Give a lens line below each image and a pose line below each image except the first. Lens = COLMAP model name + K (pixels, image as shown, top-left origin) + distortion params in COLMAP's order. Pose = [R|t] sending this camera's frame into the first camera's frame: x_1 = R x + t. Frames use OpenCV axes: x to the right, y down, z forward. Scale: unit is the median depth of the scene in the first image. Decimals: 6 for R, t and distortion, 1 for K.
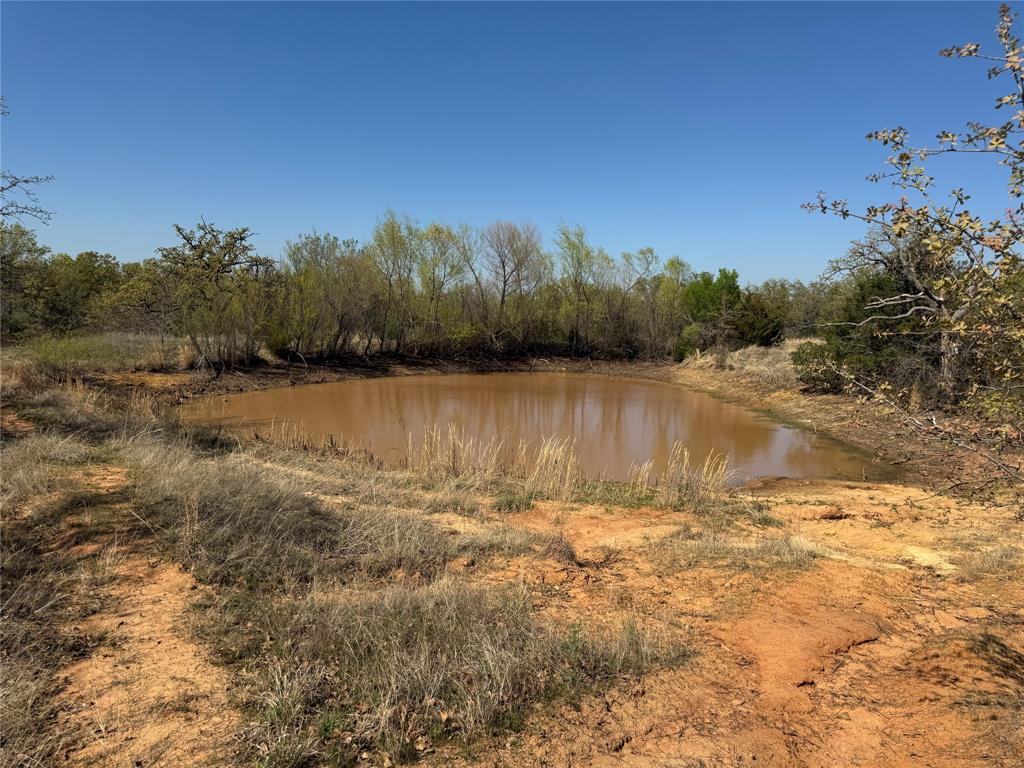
lens RADIAL K [[732.6, 0, 506.7], [0, 732.6, 388.6], [0, 0, 1]] dist [0.048035, -0.068105]
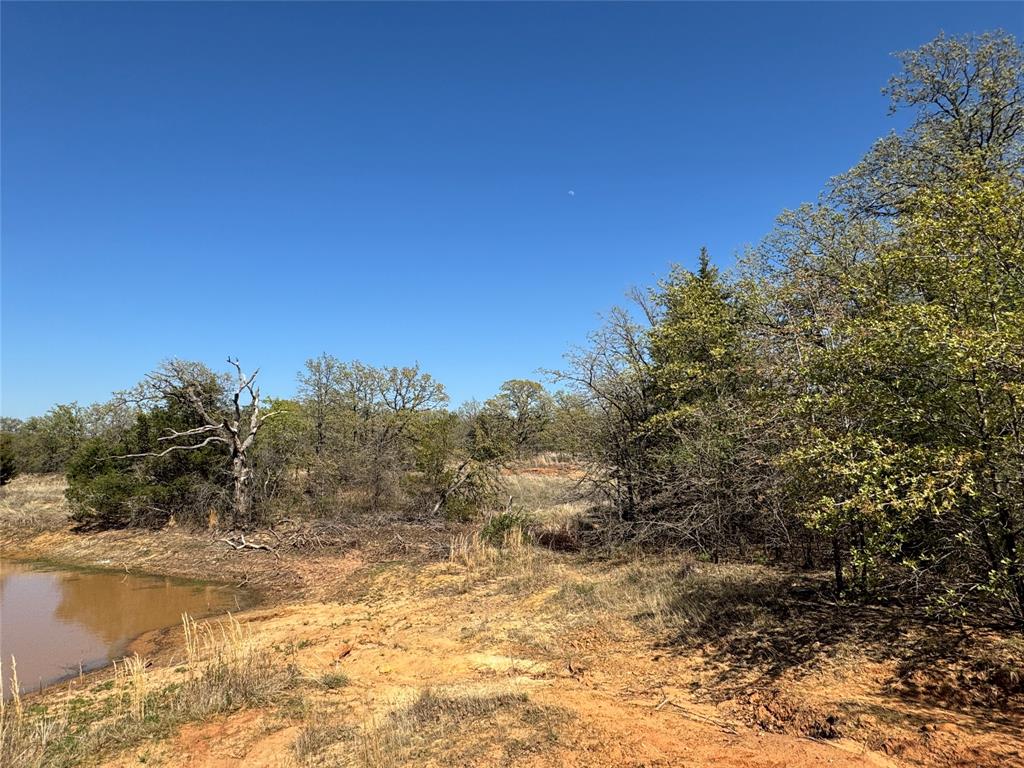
lens RADIAL K [[623.3, 0, 515.0], [0, 623.3, 383.8], [0, 0, 1]] dist [0.005448, -0.000859]
pose [[0.439295, 0.072148, 0.895441, -0.057332], [0.111592, 0.984667, -0.134083, -0.009380], [-0.891385, 0.158826, 0.424508, 0.125823]]
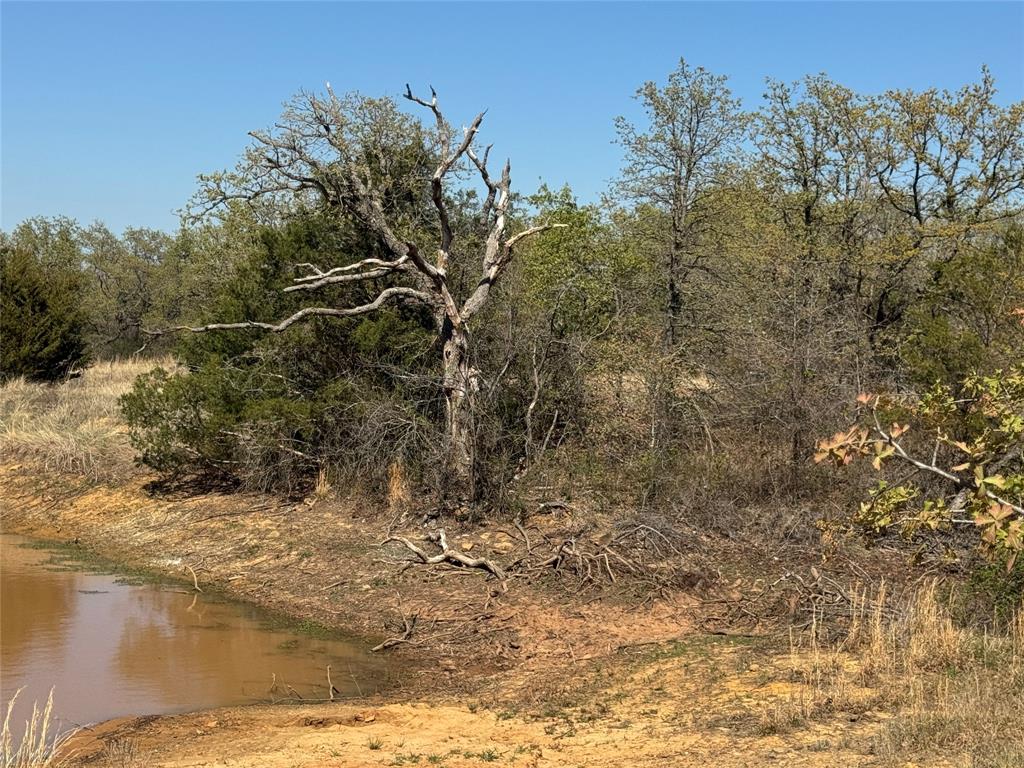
lens RADIAL K [[1813.3, 0, 511.1], [0, 1813.3, 388.8], [0, 0, 1]] dist [0.119586, 0.000000]
pose [[0.824241, -0.018230, 0.565945, -0.005198], [0.048692, 0.998061, -0.038766, -0.002619], [-0.564141, 0.059510, 0.823531, 0.039953]]
